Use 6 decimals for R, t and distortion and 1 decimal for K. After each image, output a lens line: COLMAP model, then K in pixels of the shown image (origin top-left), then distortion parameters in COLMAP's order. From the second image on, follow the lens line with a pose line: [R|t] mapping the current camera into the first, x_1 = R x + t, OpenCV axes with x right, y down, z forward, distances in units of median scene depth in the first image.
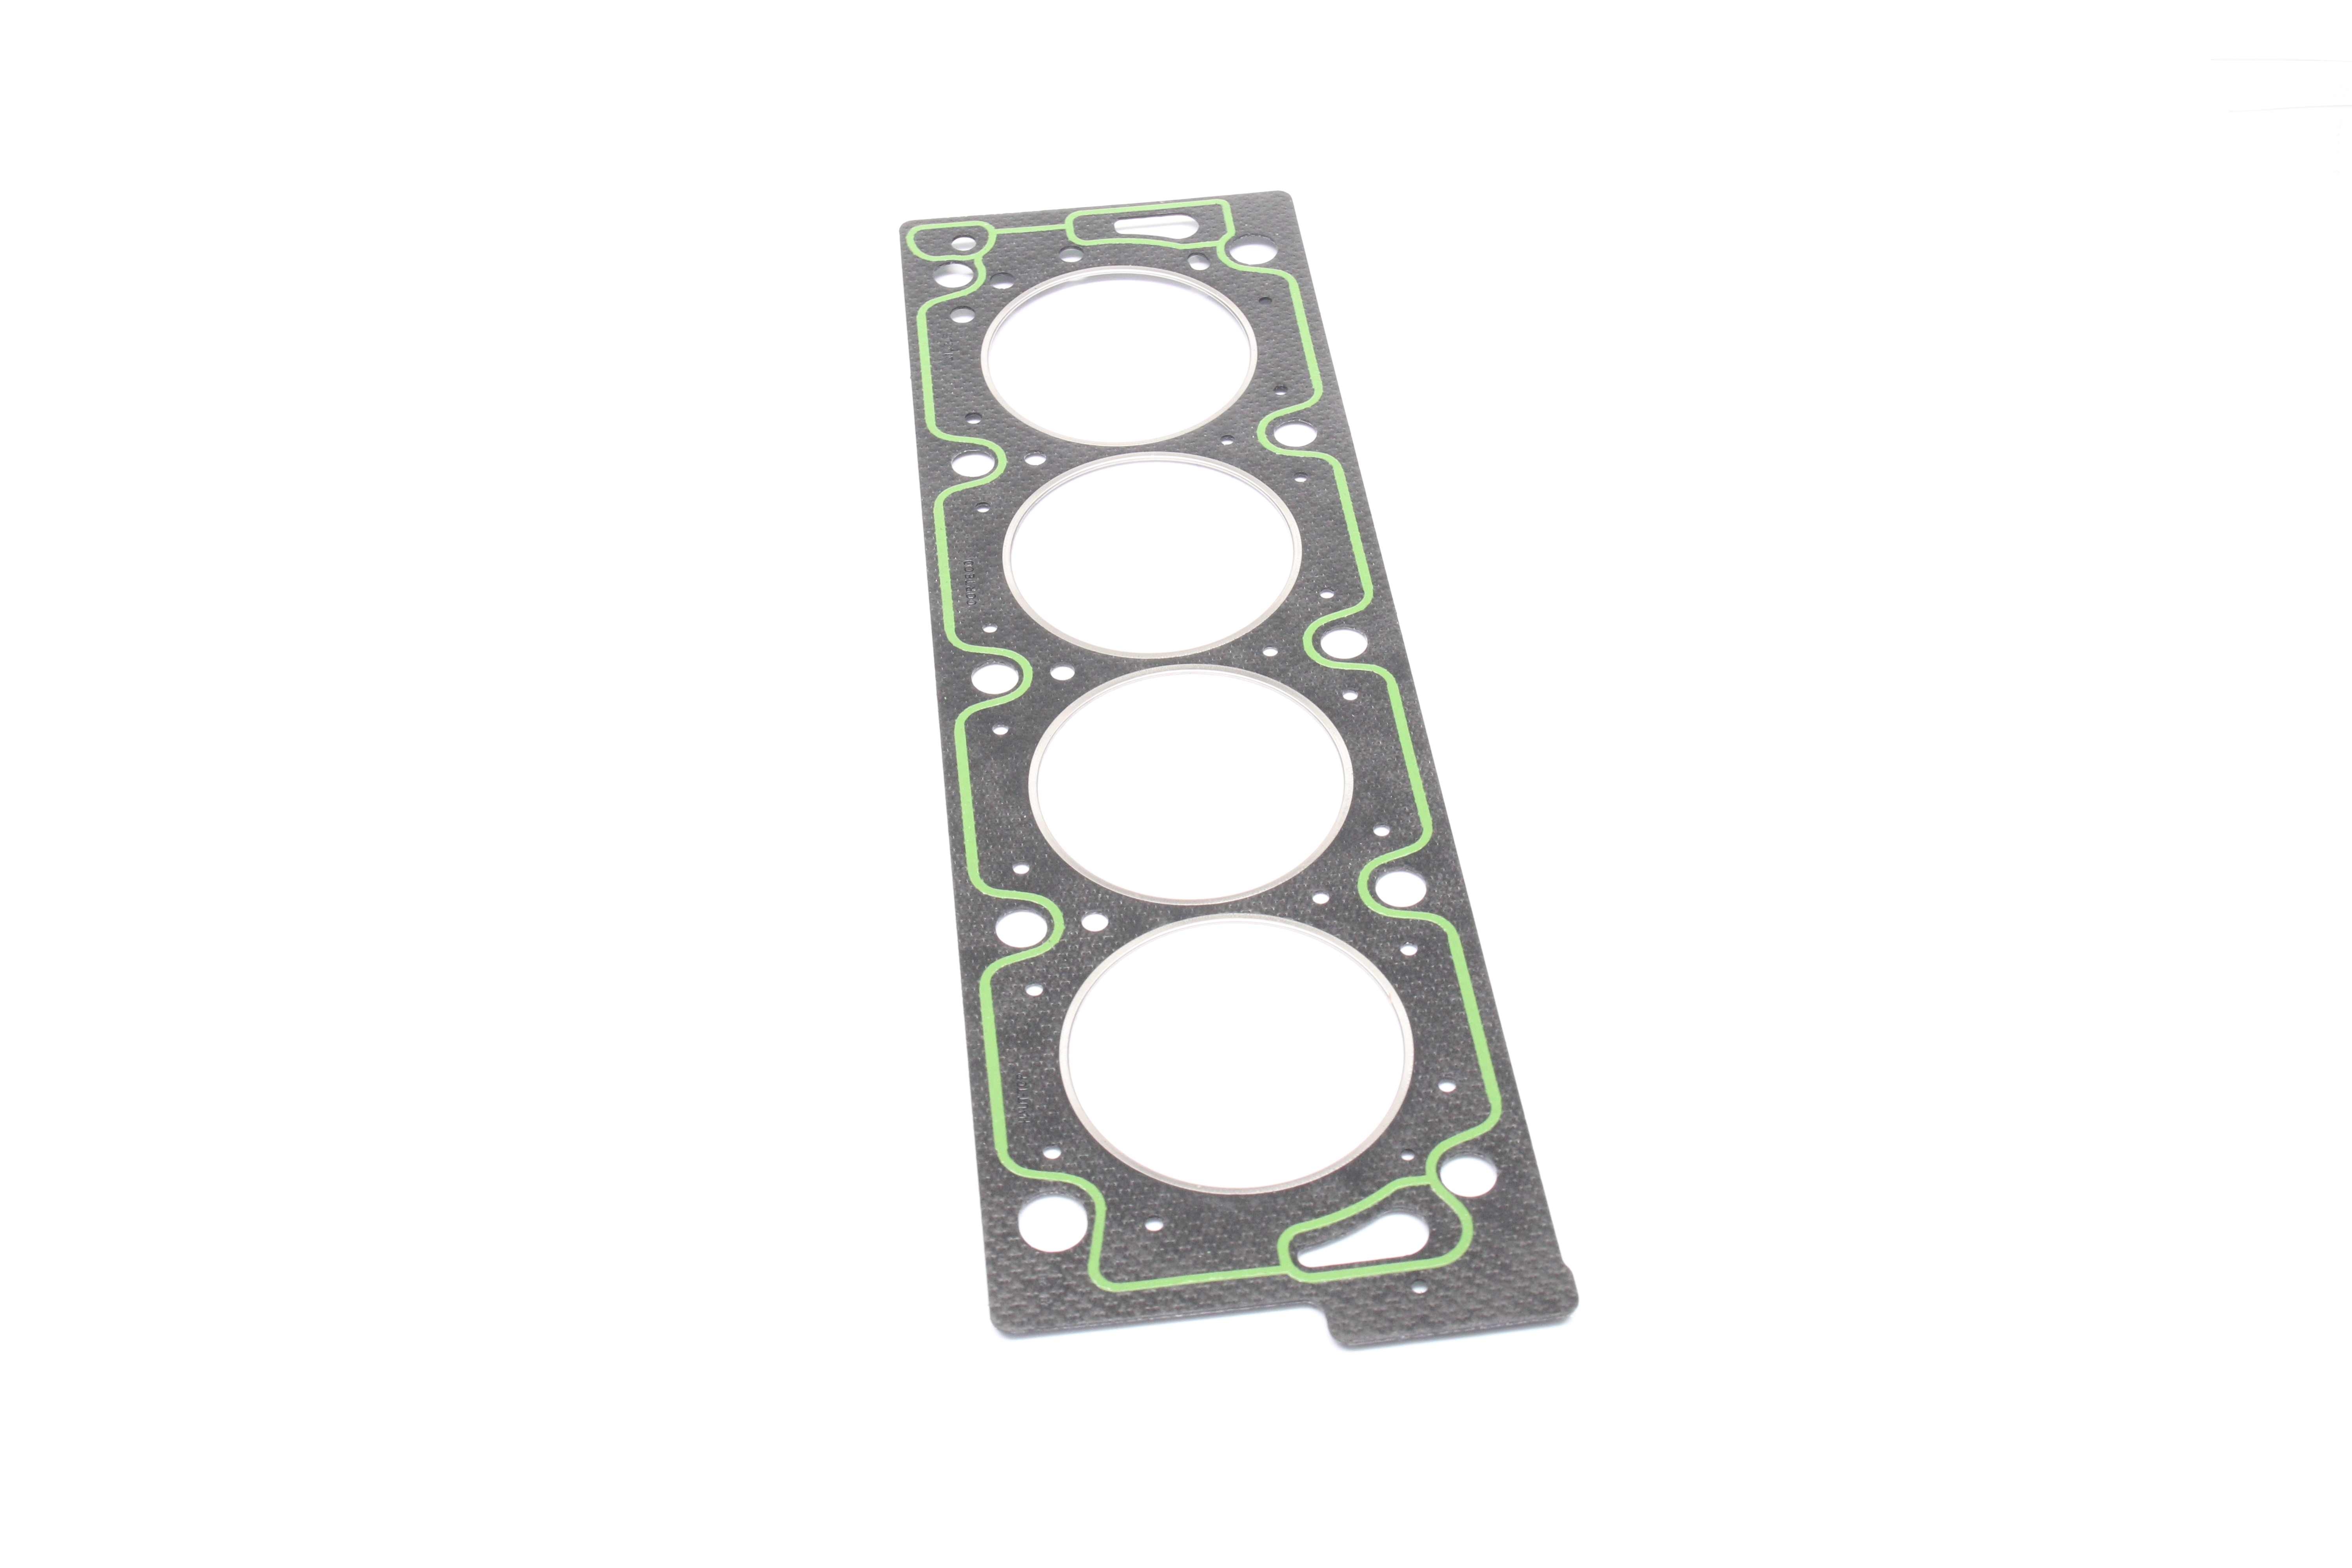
lens RADIAL K [[2642.6, 0, 1168.7], [0, 2642.6, 783.6], [0, 0, 1]] dist [-0.105360, 0.000000]
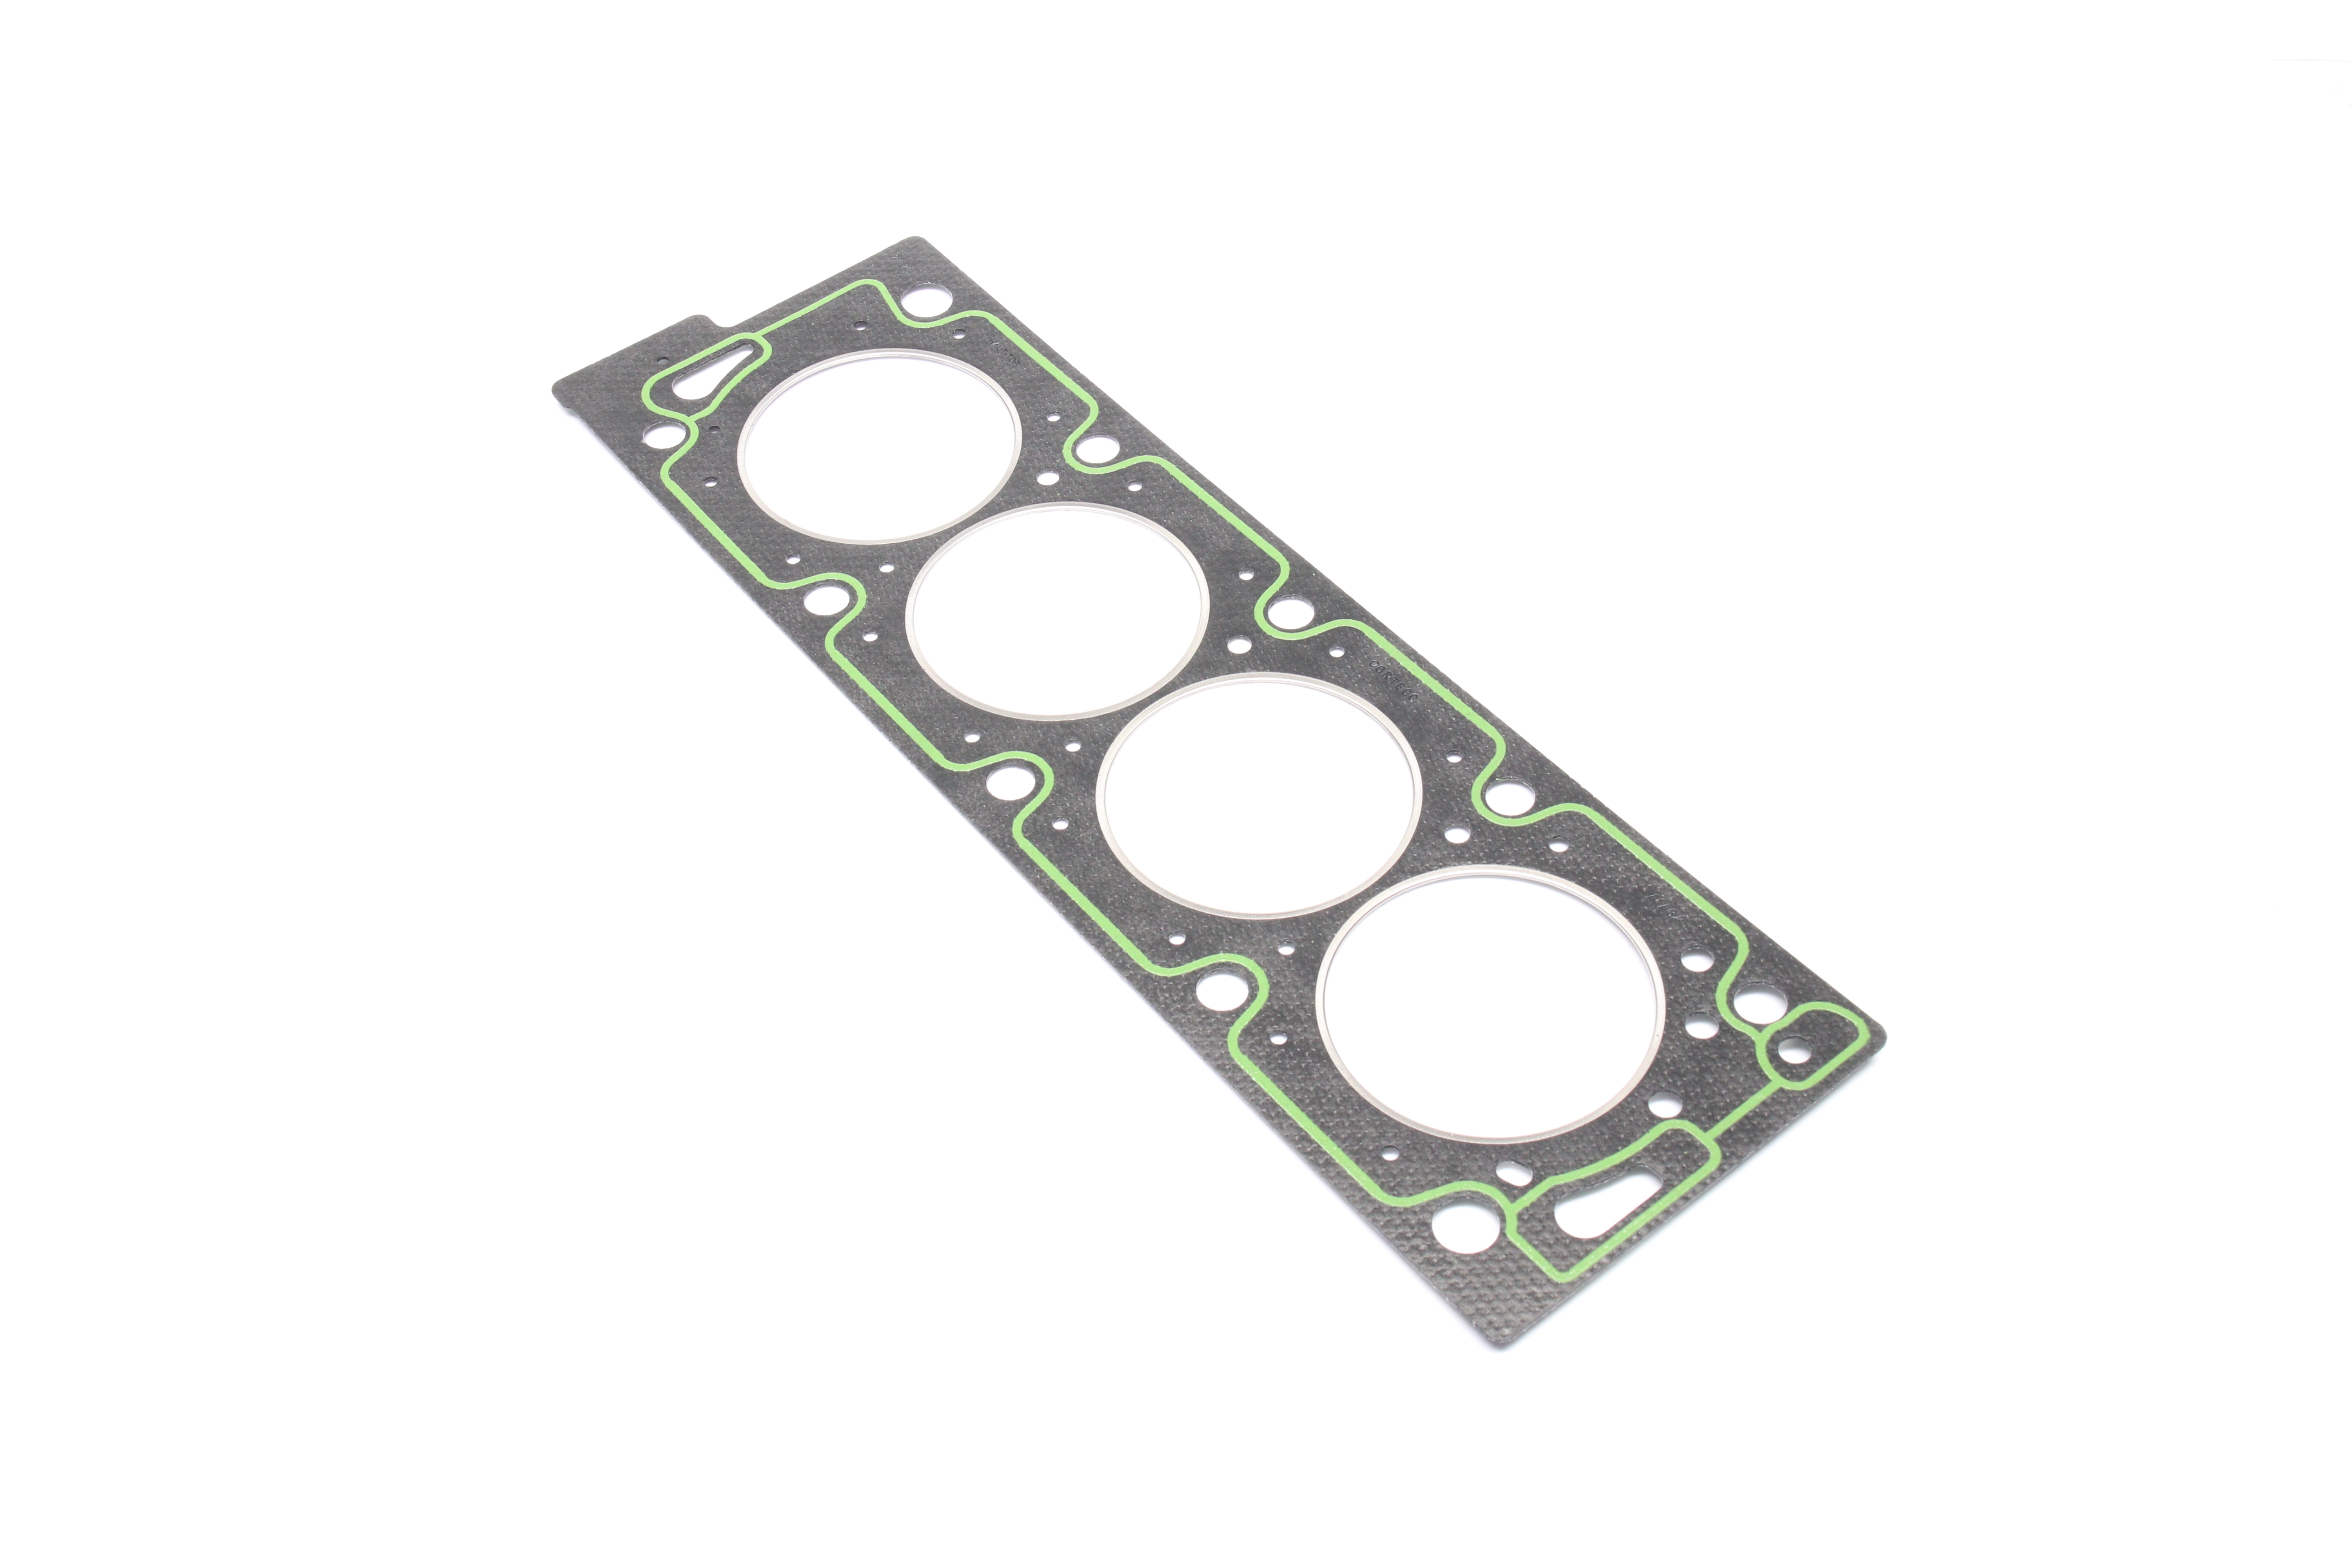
lens RADIAL K [[2642.6, 0, 1167.1], [0, 2642.6, 799.7], [0, 0, 1]] dist [-0.105360, 0.000000]
pose [[-0.852632, 0.431227, -0.295064, 0.325509], [-0.345273, -0.041136, 0.937600, -1.042424], [0.392181, 0.901305, 0.183965, 0.913541]]
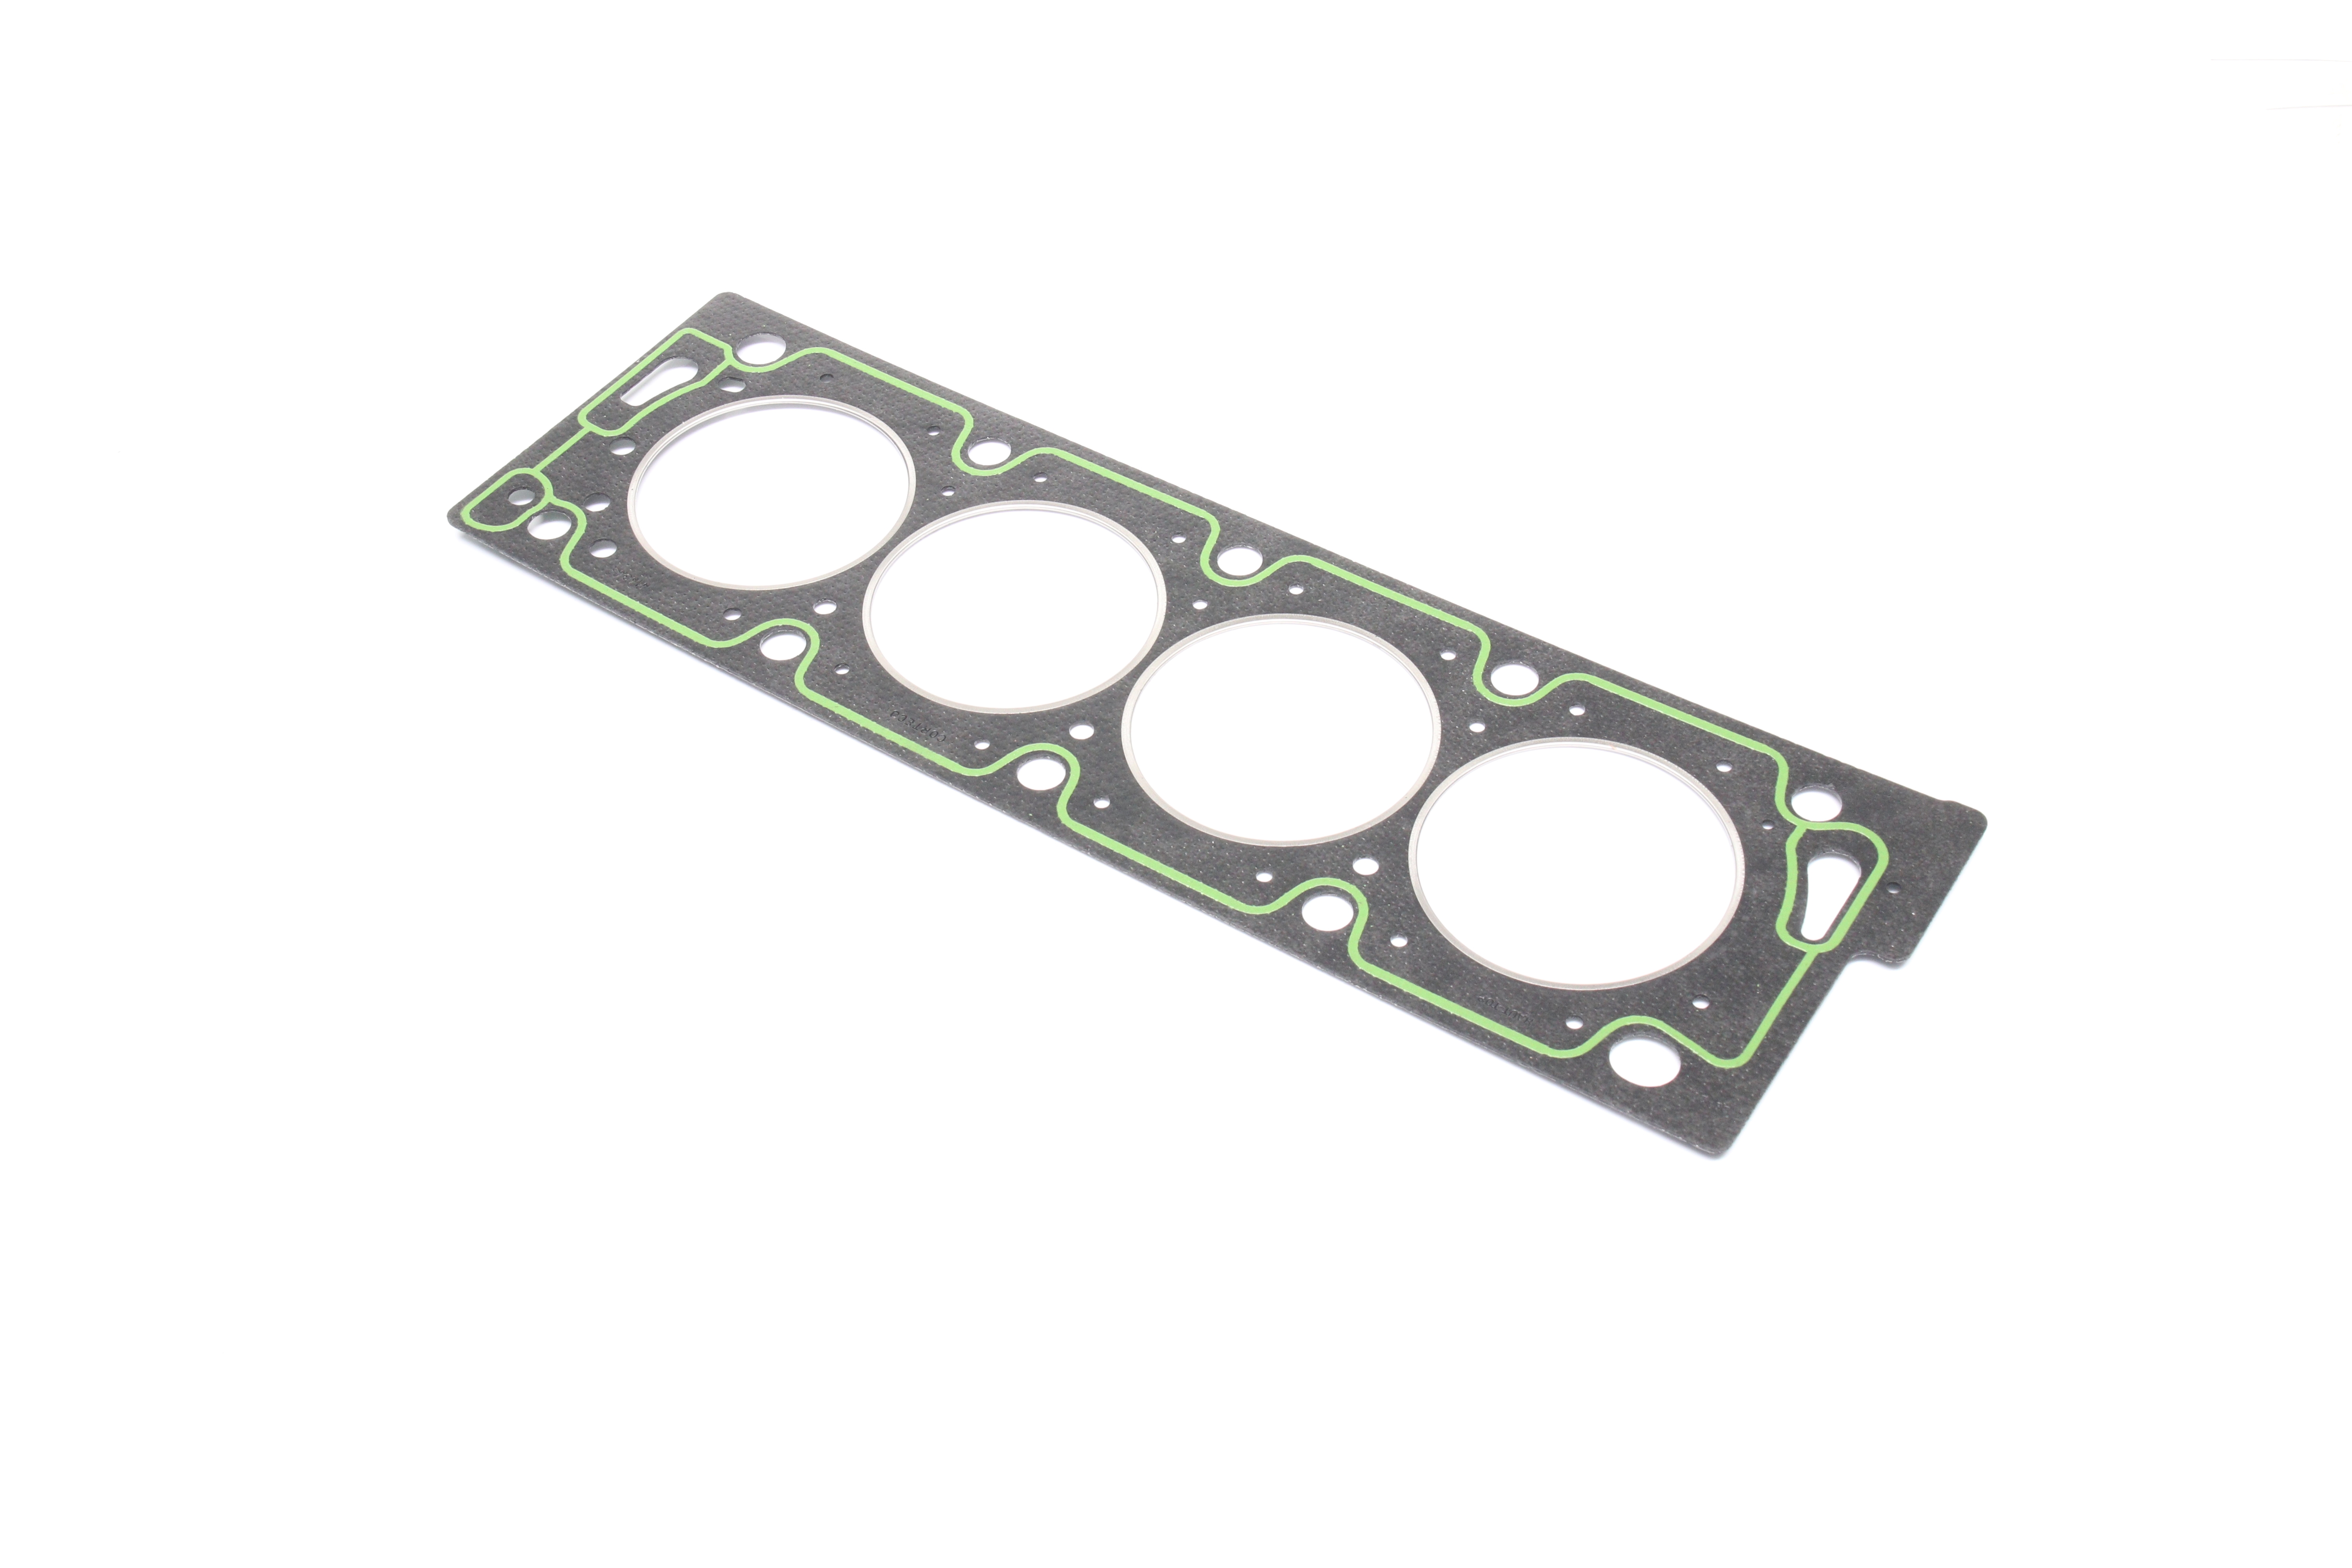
lens RADIAL K [[2642.6, 0, 1169.7], [0, 2642.6, 773.2], [0, 0, 1]] dist [-0.105360, 0.000000]
pose [[0.654996, -0.562383, 0.504685, -0.556874], [0.576381, 0.803743, 0.147586, -0.165762], [-0.488637, 0.194223, 0.850595, 0.162985]]
